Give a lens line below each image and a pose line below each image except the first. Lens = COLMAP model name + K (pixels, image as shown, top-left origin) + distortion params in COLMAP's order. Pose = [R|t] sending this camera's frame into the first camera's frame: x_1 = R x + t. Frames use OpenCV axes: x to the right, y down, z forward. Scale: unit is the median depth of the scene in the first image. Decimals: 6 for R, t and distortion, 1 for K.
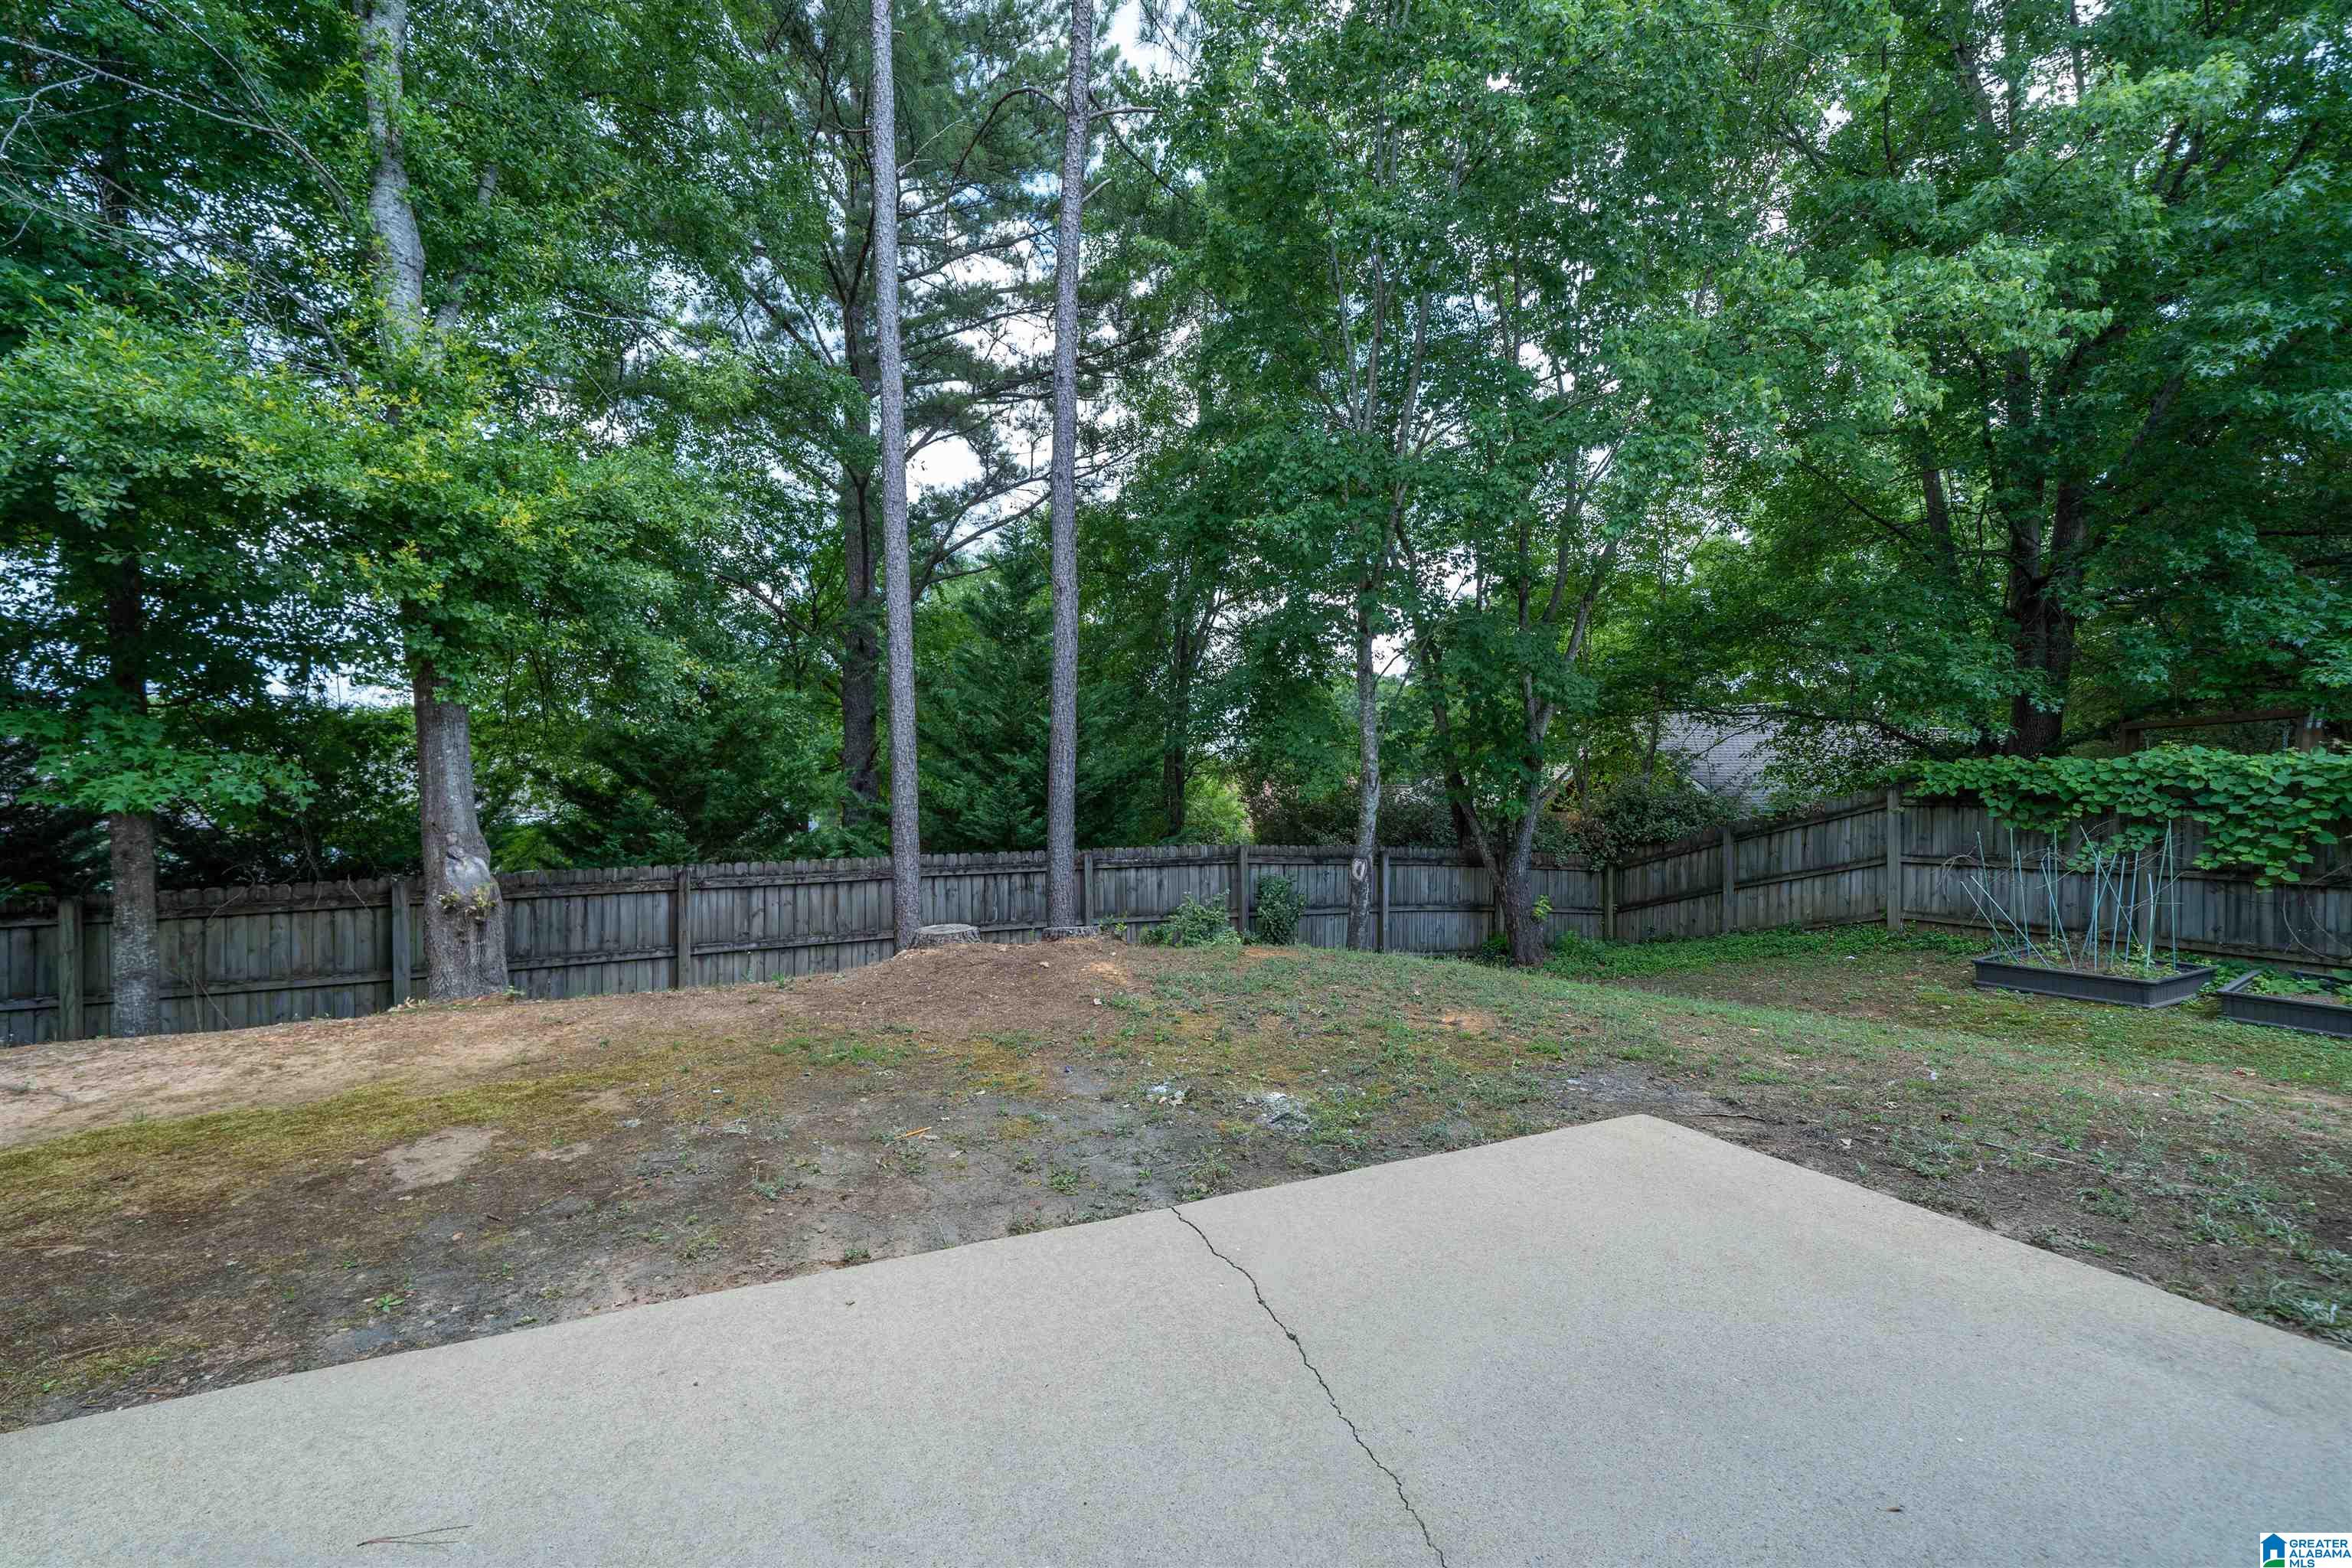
lens RADIAL K [[892.2, 0, 1169.1], [0, 892.2, 786.7], [0, 0, 1]] dist [-0.000710, -0.000055]
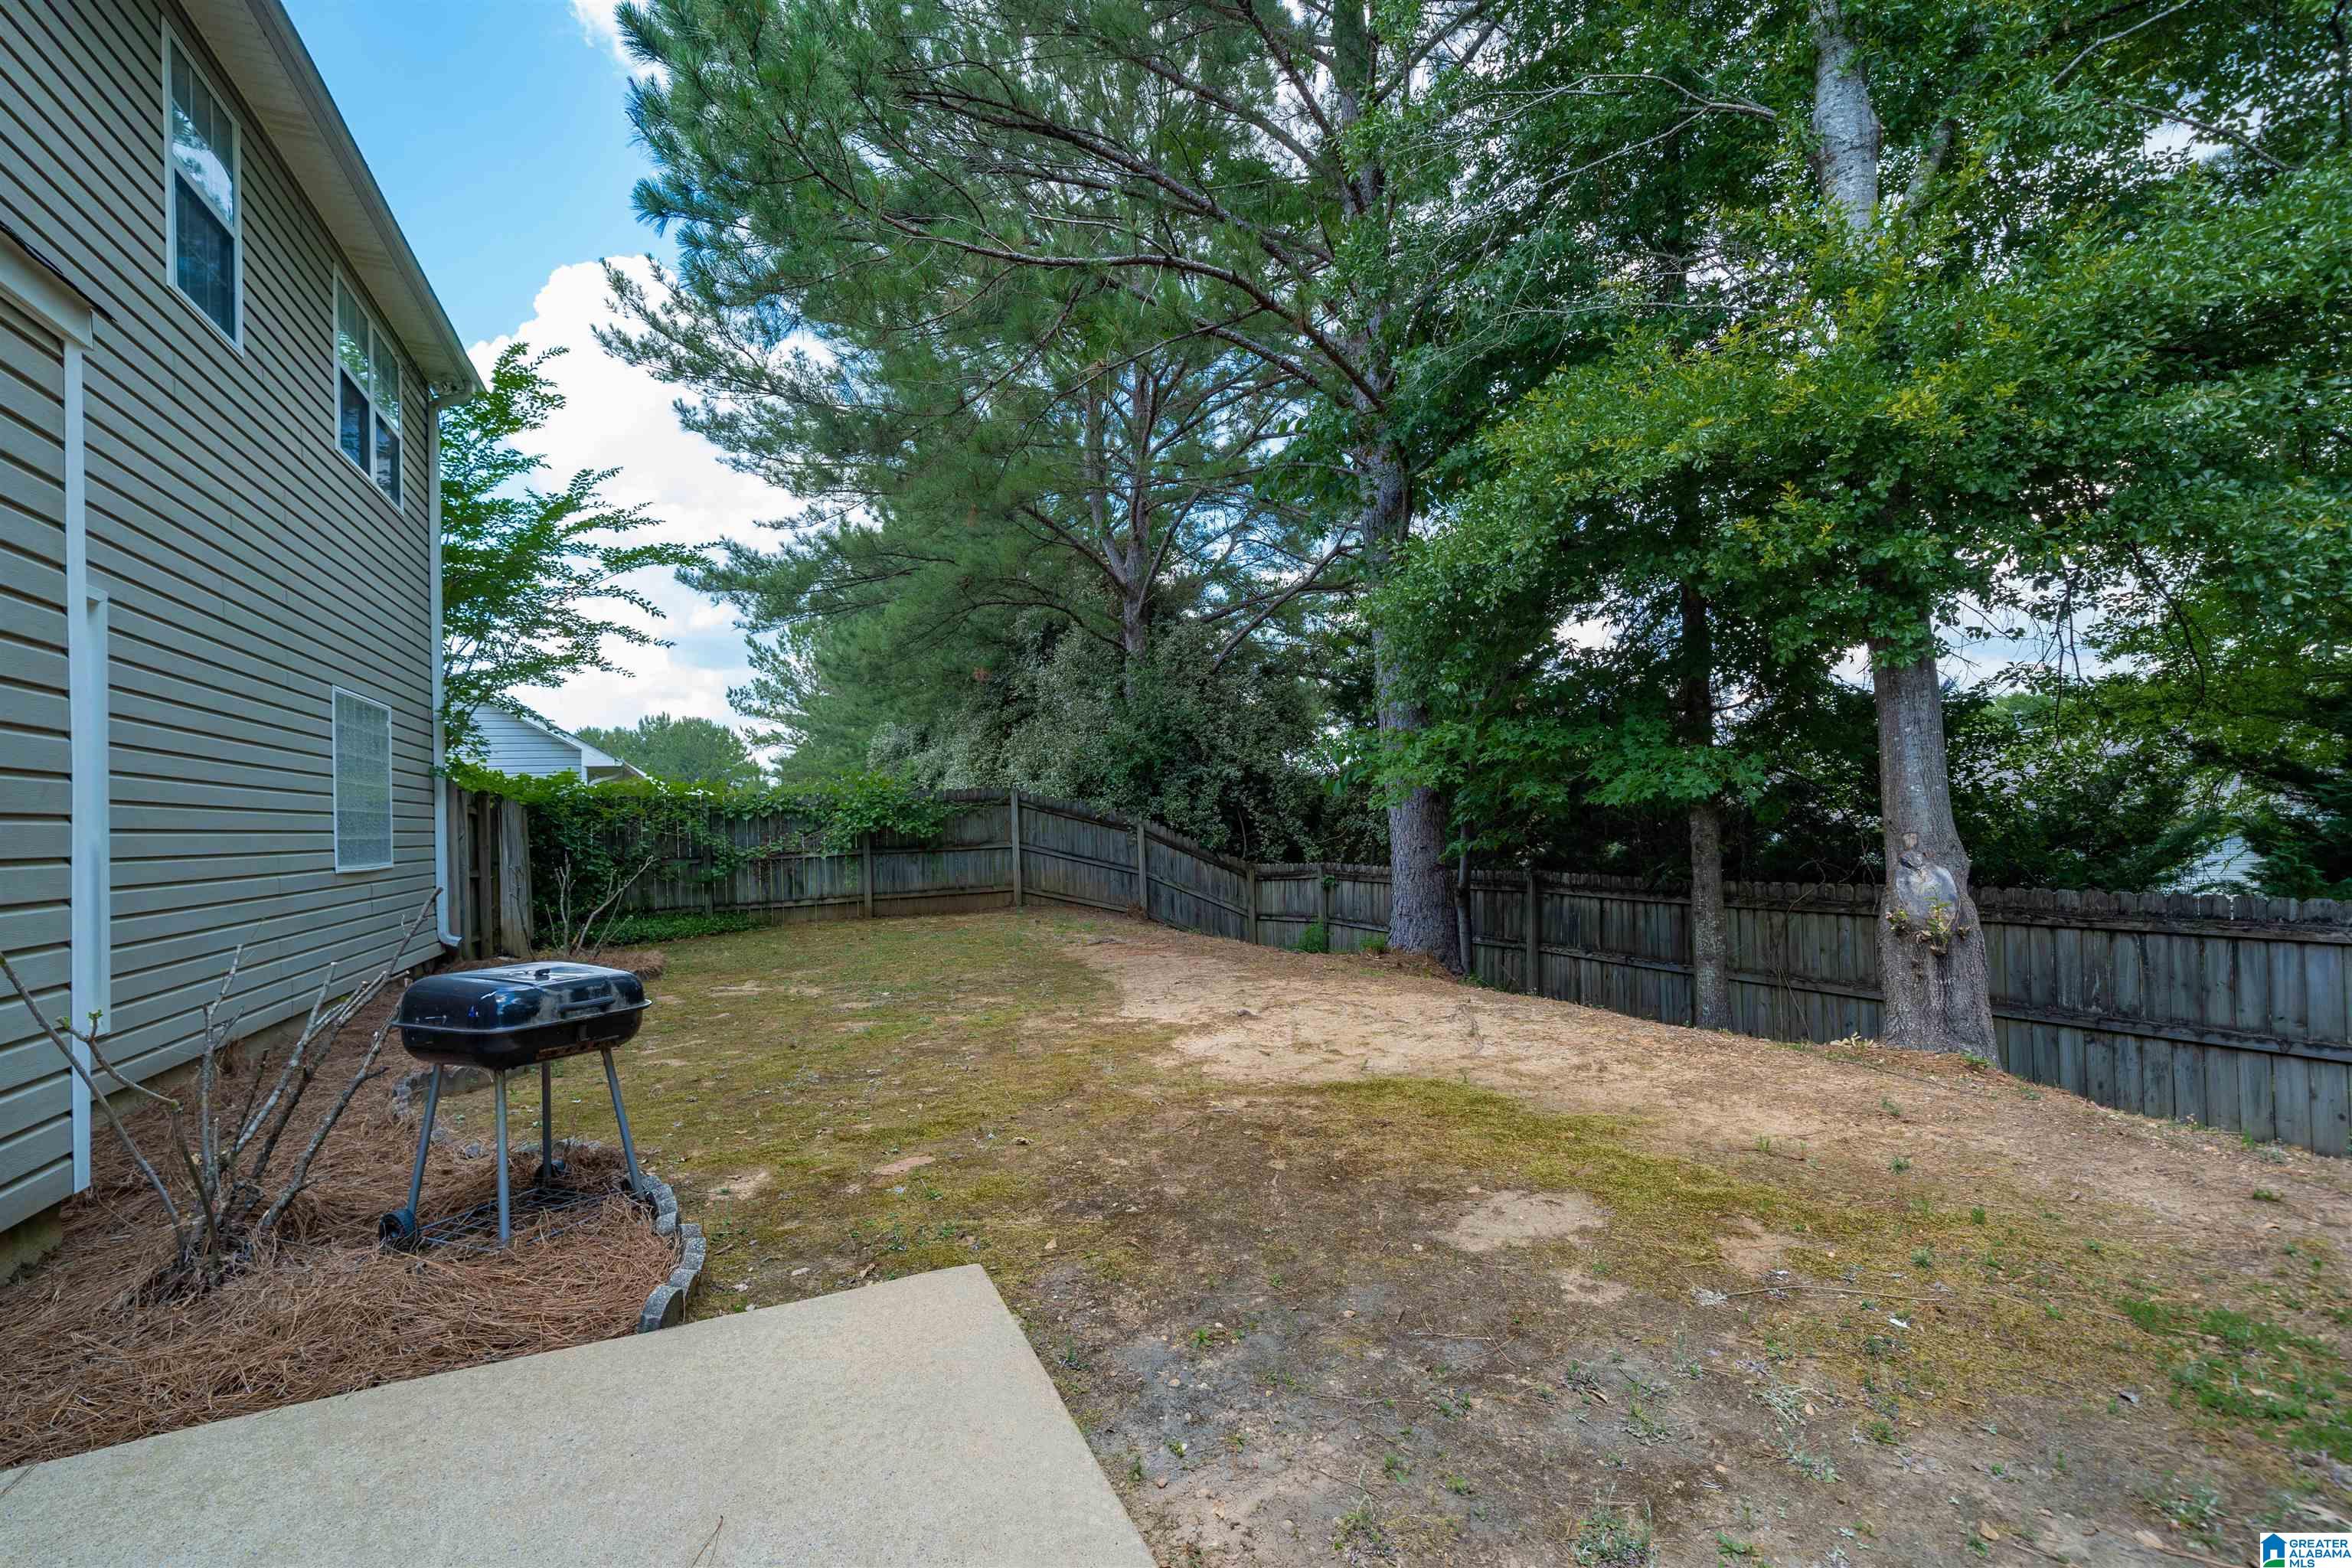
lens RADIAL K [[1002.1, 0, 1196.8], [0, 1002.1, 784.7], [0, 0, 1]] dist [0.007430, -0.000253]
pose [[0.007721, -0.025621, -0.999642, 0.116944], [0.034519, 0.999083, -0.025340, 0.016930], [0.999374, -0.034311, 0.008598, 0.619509]]
